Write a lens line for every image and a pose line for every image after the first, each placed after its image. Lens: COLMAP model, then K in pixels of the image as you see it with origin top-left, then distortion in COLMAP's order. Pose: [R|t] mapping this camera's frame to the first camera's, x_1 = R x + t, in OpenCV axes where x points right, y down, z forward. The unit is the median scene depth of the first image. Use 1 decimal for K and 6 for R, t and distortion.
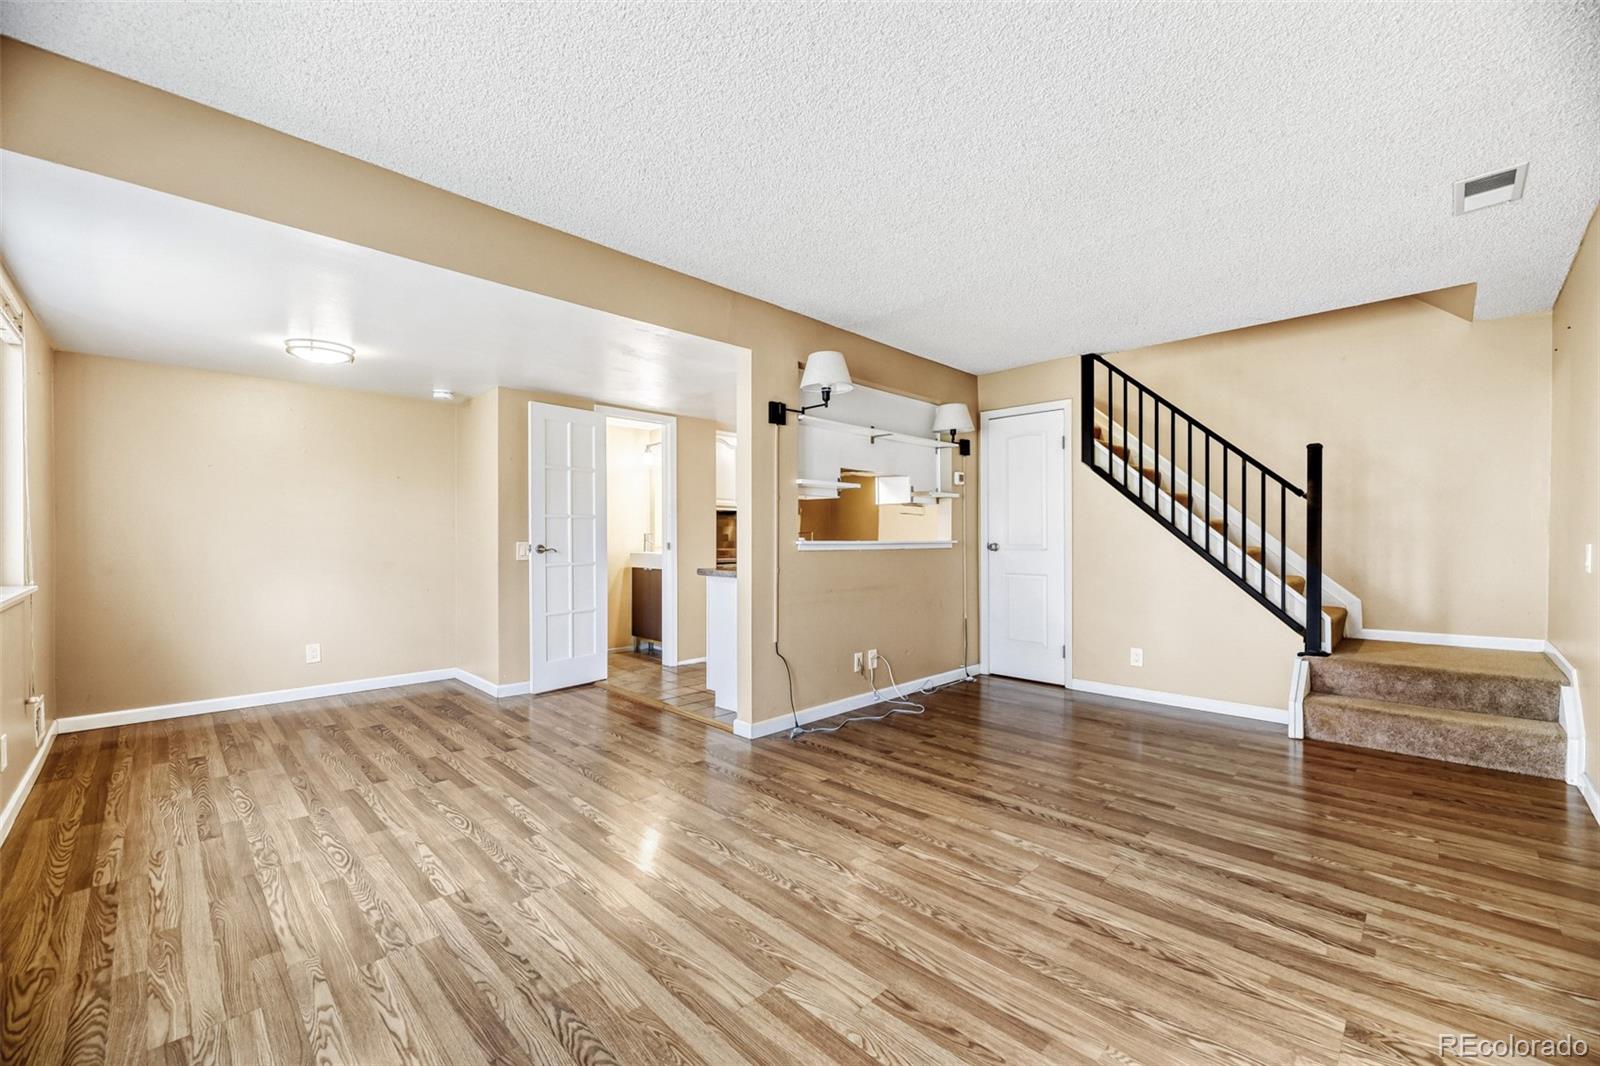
lens RADIAL K [[656.8, 0, 791.3], [0, 656.8, 529.7], [0, 0, 1]] dist [-0.000719, -0.000335]
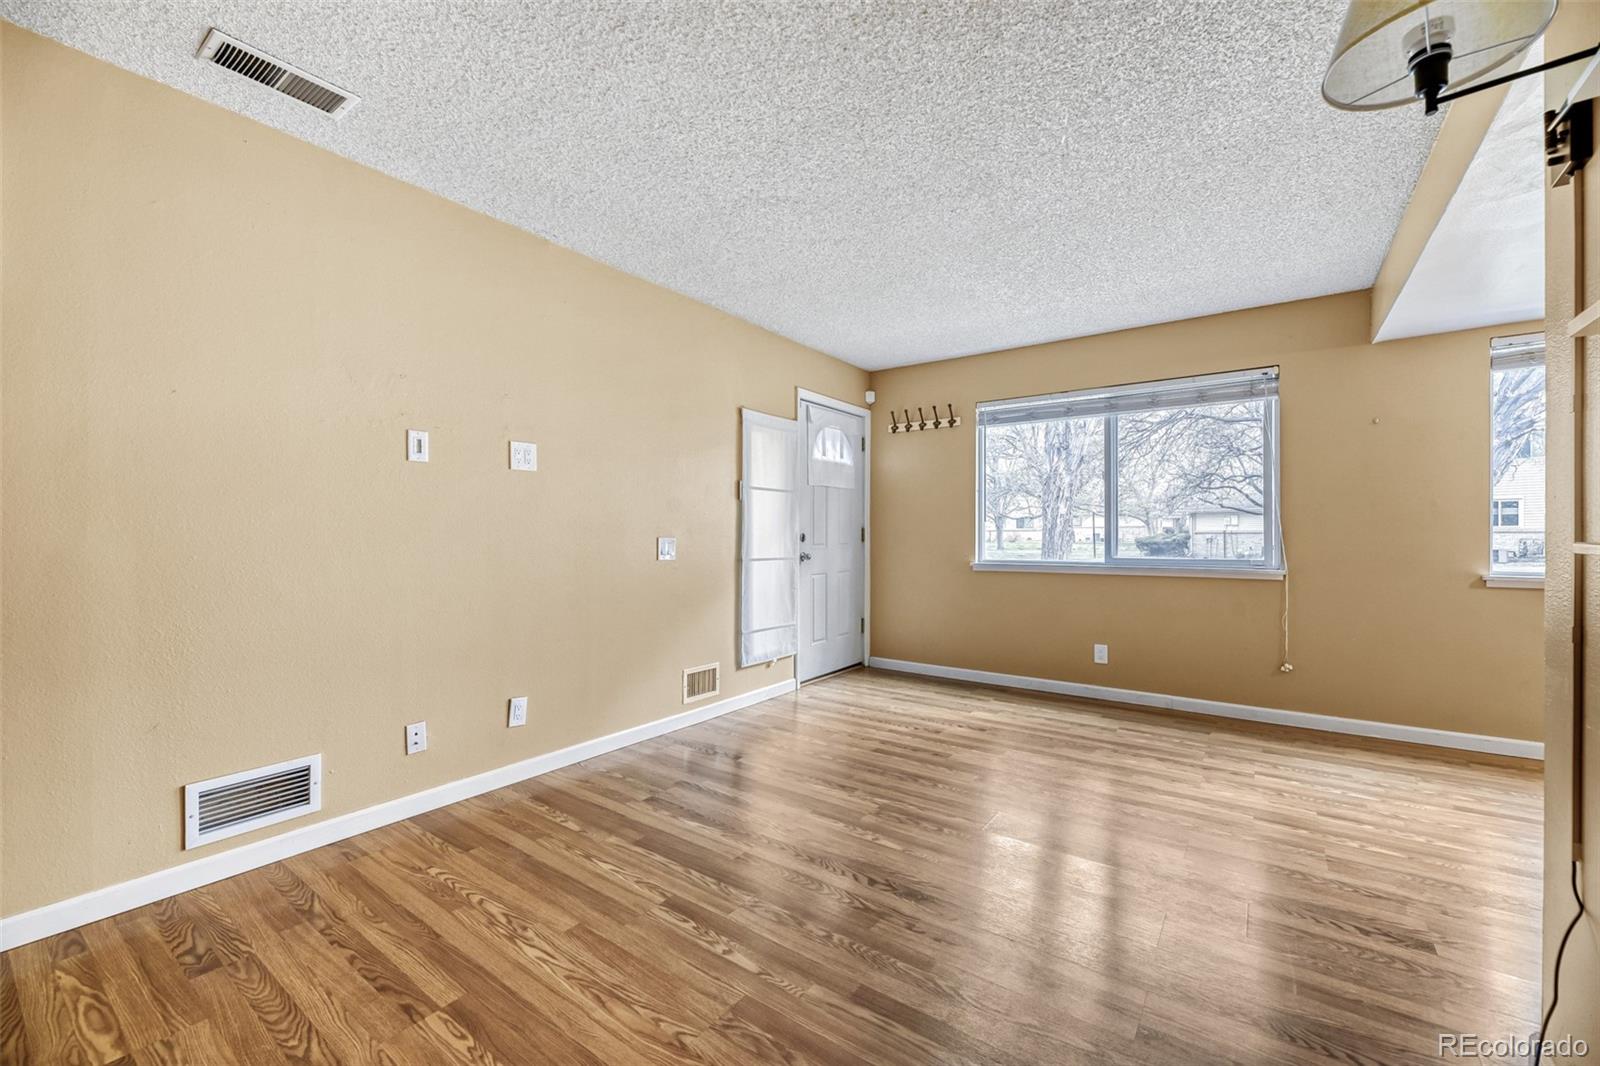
lens RADIAL K [[656.8, 0, 795.7], [0, 656.8, 537.7], [0, 0, 1]] dist [-0.000719, -0.000335]
pose [[-0.986808, 0.000790, -0.161891, 0.687620], [0.002567, 0.999939, -0.010766, 0.034058], [0.161873, -0.011039, -0.986750, 2.158712]]
